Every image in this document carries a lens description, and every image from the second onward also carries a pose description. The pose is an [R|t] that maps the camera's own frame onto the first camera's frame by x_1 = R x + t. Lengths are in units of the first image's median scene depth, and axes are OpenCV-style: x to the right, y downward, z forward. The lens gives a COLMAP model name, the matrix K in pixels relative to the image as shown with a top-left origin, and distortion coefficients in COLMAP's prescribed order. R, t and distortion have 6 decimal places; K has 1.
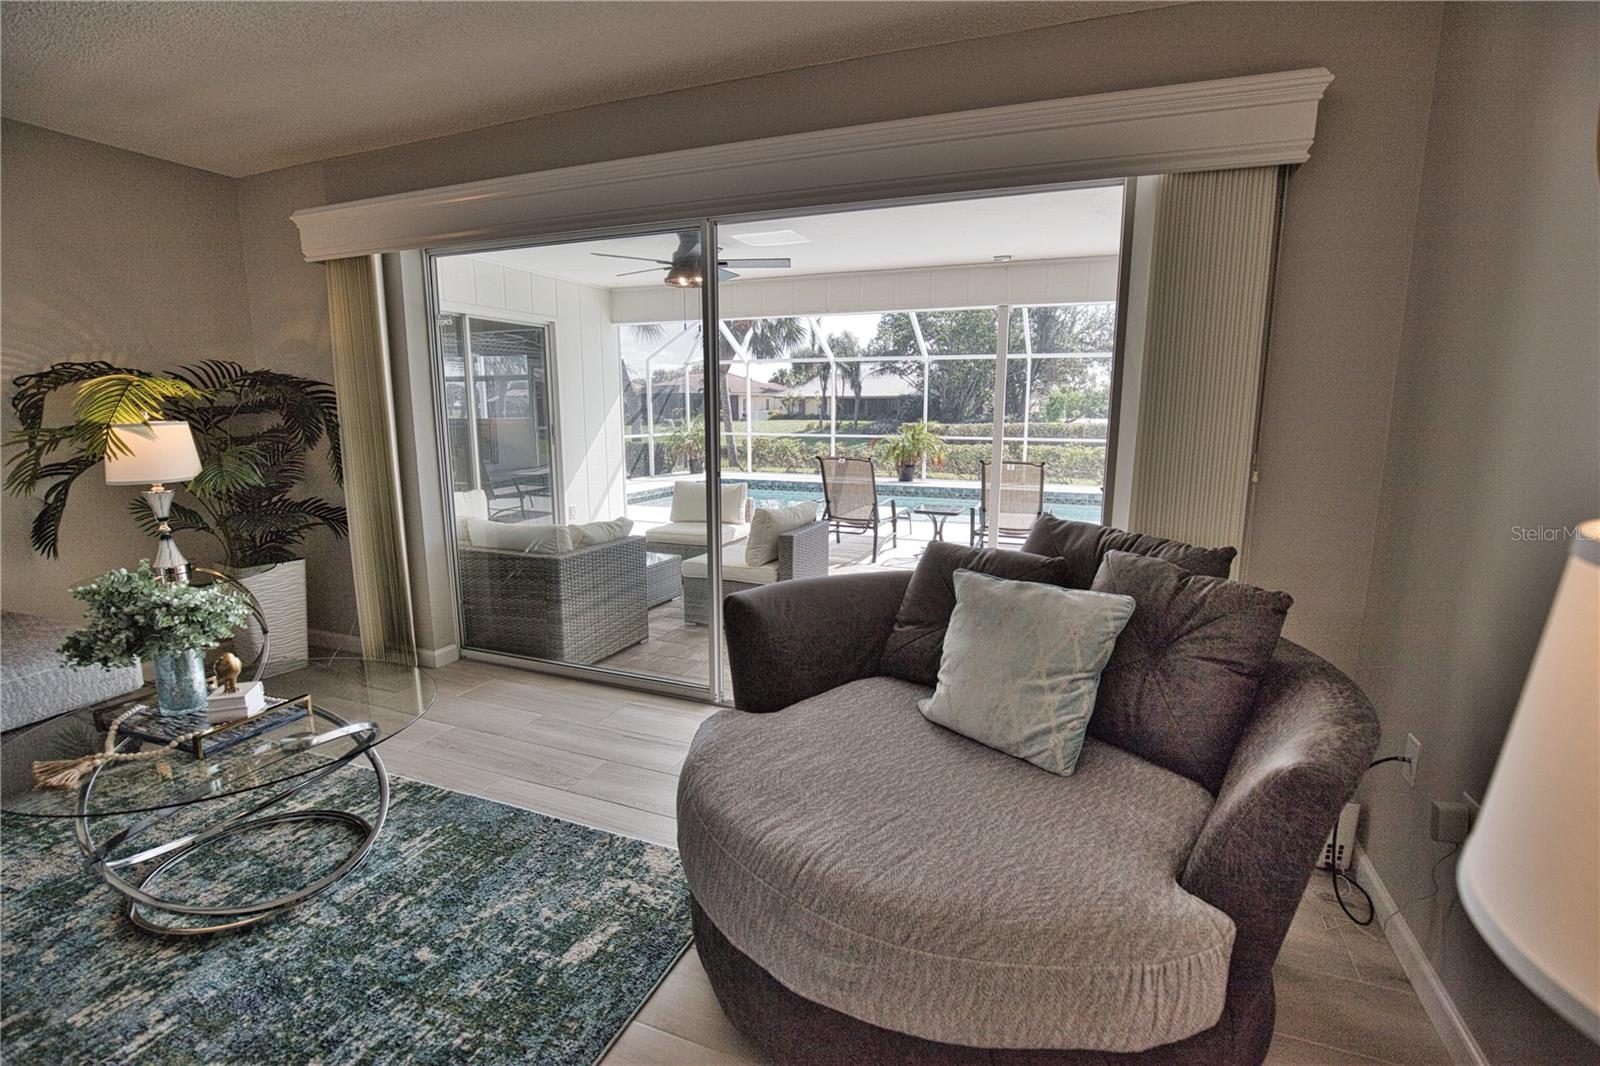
lens RADIAL K [[729.8, 0, 805.4], [0, 729.8, 535.9], [0, 0, 1]] dist [-0.035523, 0.006730]
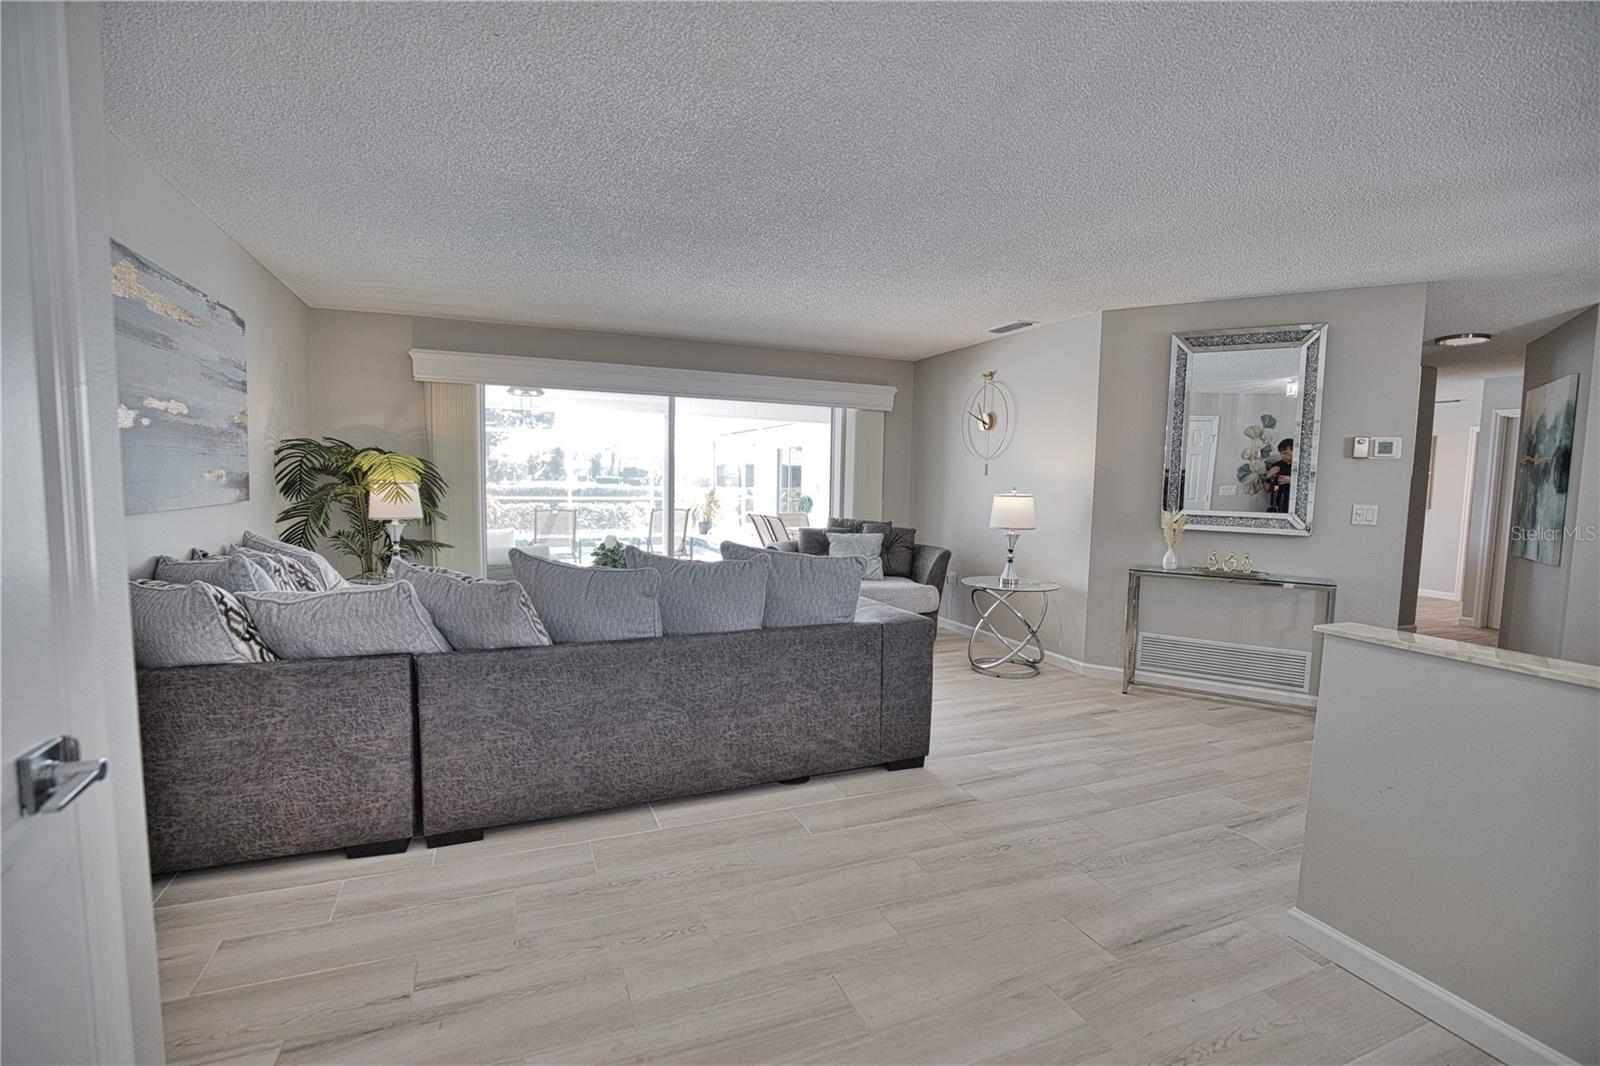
lens RADIAL K [[729.8, 0, 810.7], [0, 729.8, 536.4], [0, 0, 1]] dist [-0.035523, 0.006730]
pose [[0.704528, -0.046744, 0.708135, -1.678738], [0.105457, 0.993646, -0.039329, 0.149085], [-0.701797, 0.102387, 0.704981, -0.933998]]
